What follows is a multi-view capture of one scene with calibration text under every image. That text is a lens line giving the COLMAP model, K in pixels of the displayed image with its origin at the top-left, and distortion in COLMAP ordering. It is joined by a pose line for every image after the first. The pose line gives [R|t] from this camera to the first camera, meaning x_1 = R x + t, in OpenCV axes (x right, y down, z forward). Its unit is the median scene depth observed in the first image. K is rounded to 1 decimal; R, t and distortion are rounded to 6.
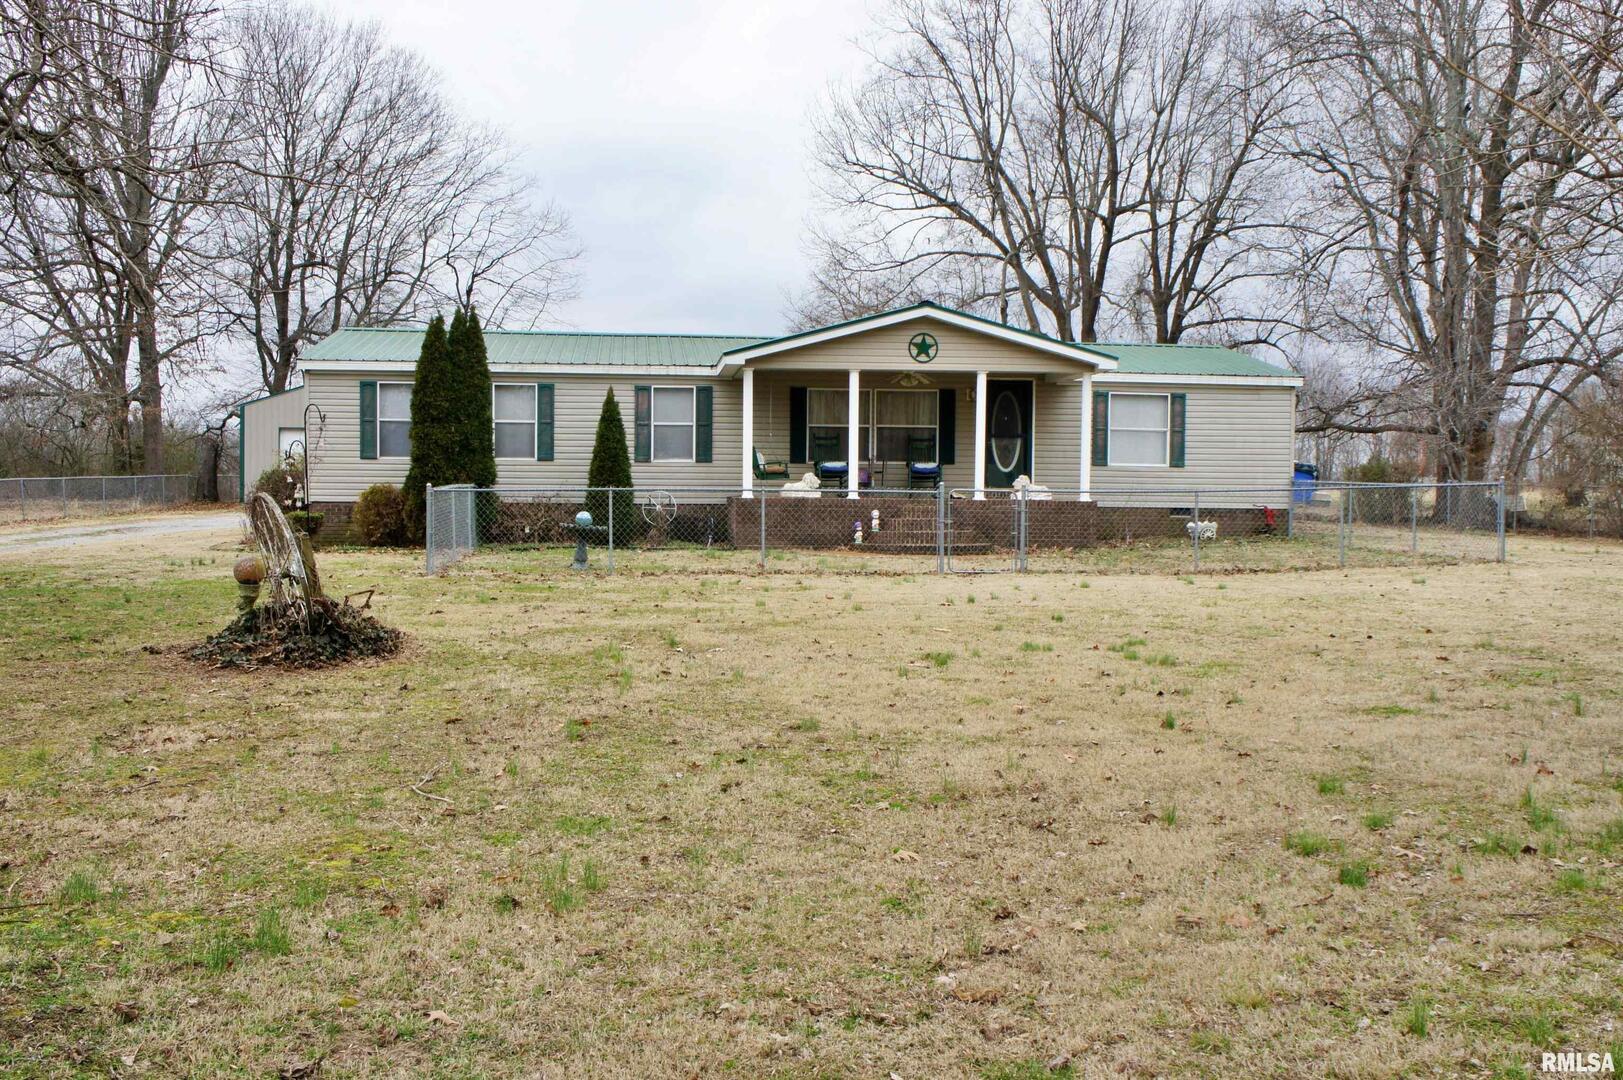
lens RADIAL K [[1615.3, 0, 811.5], [0, 1615.3, 540.0], [0, 0, 1]] dist [-0.065940, -0.007810]
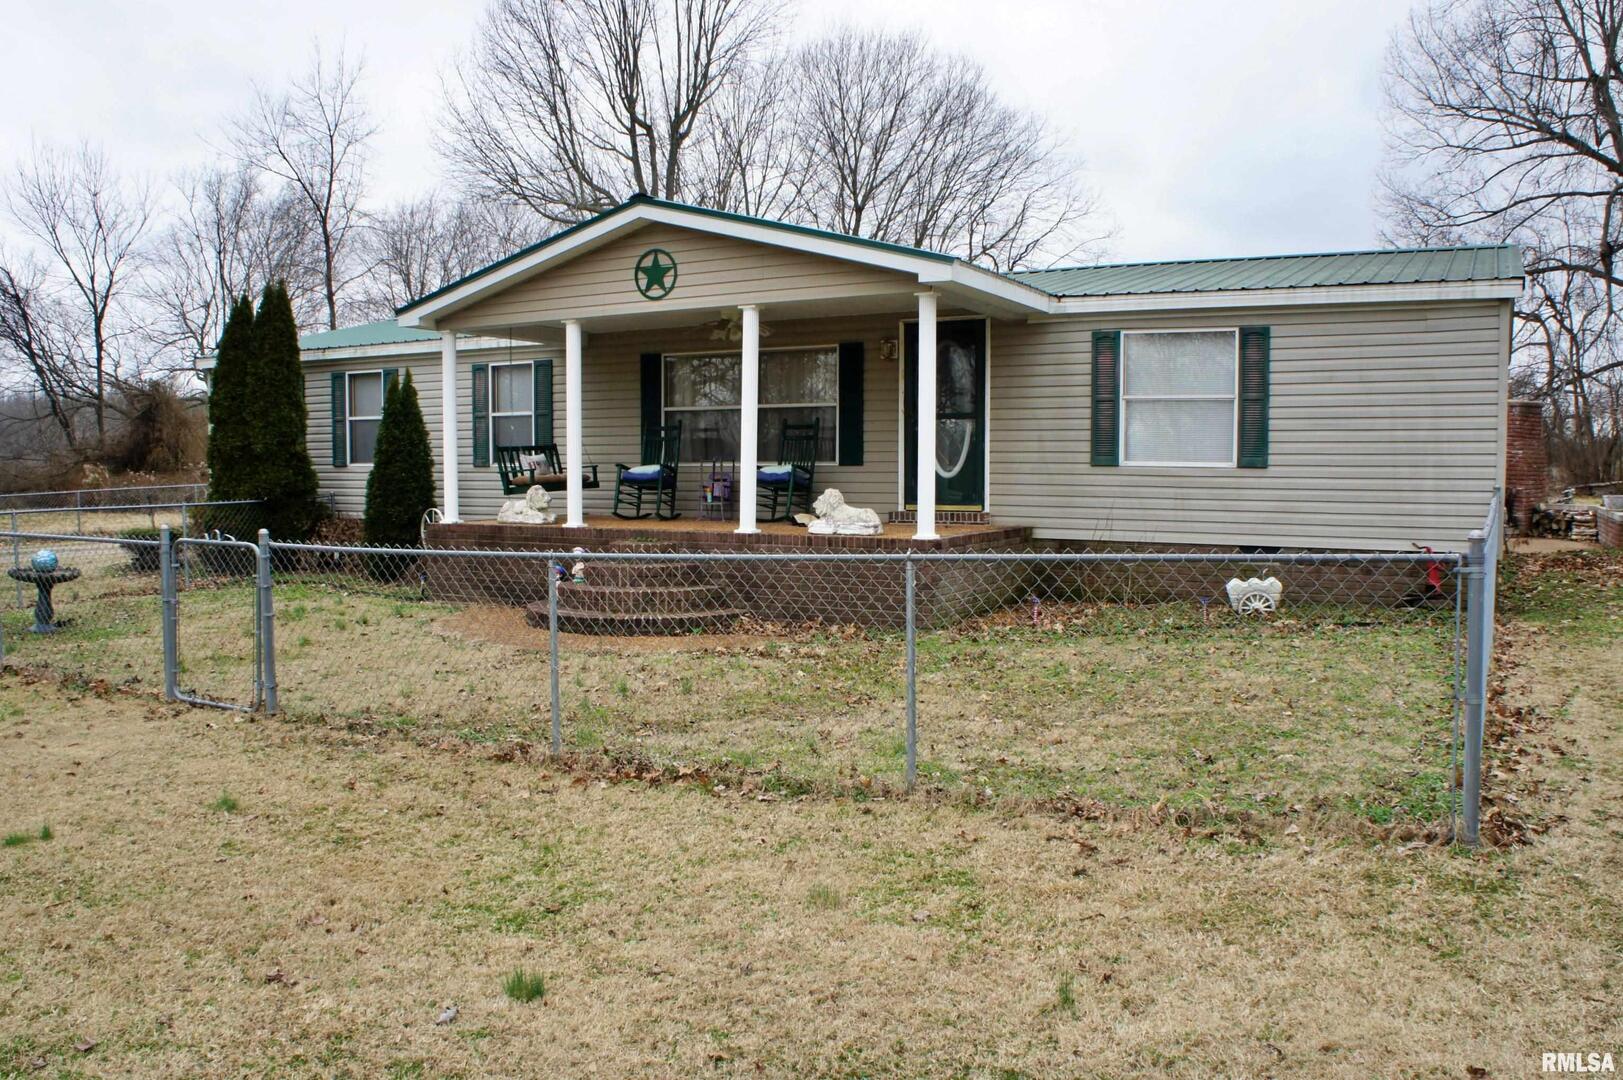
lens RADIAL K [[1311.0, 0, 811.5], [0, 1311.0, 540.0], [0, 0, 1]] dist [-0.158798, 0.119355]
pose [[0.817095, 0.025724, -0.575929, 0.365333], [-0.010887, 0.999514, 0.029198, -0.033909], [0.576401, -0.017587, 0.816978, 0.598116]]
